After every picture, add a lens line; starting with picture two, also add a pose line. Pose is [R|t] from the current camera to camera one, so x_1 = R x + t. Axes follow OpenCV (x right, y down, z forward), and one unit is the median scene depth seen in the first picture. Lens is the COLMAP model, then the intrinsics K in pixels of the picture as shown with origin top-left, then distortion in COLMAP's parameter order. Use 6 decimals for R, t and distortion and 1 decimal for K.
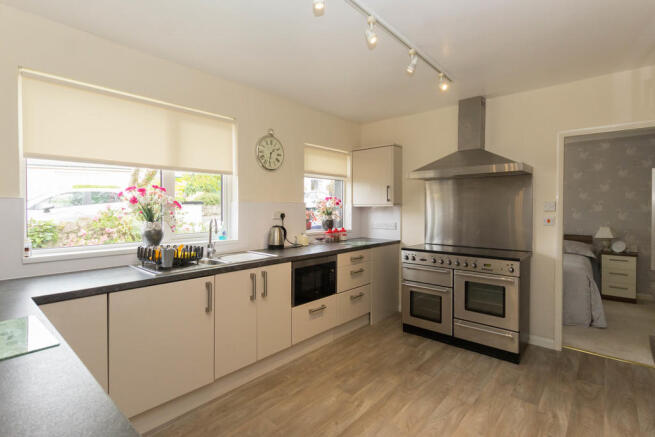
lens RADIAL K [[330.8, 0, 325.9], [0, 330.8, 206.4], [0, 0, 1]] dist [0.016994, -0.000241]
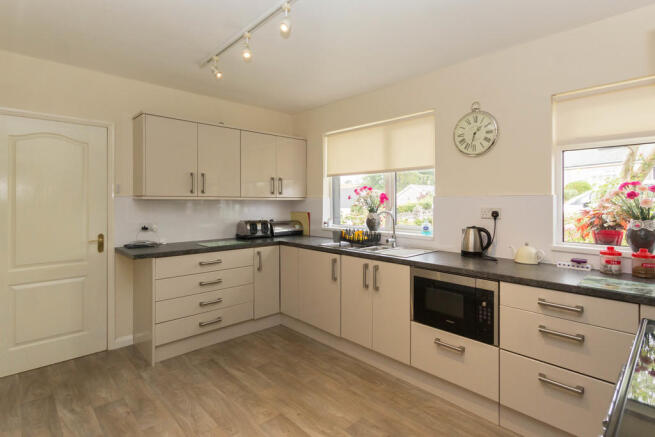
lens RADIAL K [[321.4, 0, 328.7], [0, 321.4, 201.3], [0, 0, 1]] dist [0.002099, 0.000052]
pose [[-0.088143, -0.003891, -0.996100, 0.617112], [-0.003724, 0.999987, -0.003576, 0.003206], [0.996101, 0.003394, -0.088157, 0.724176]]
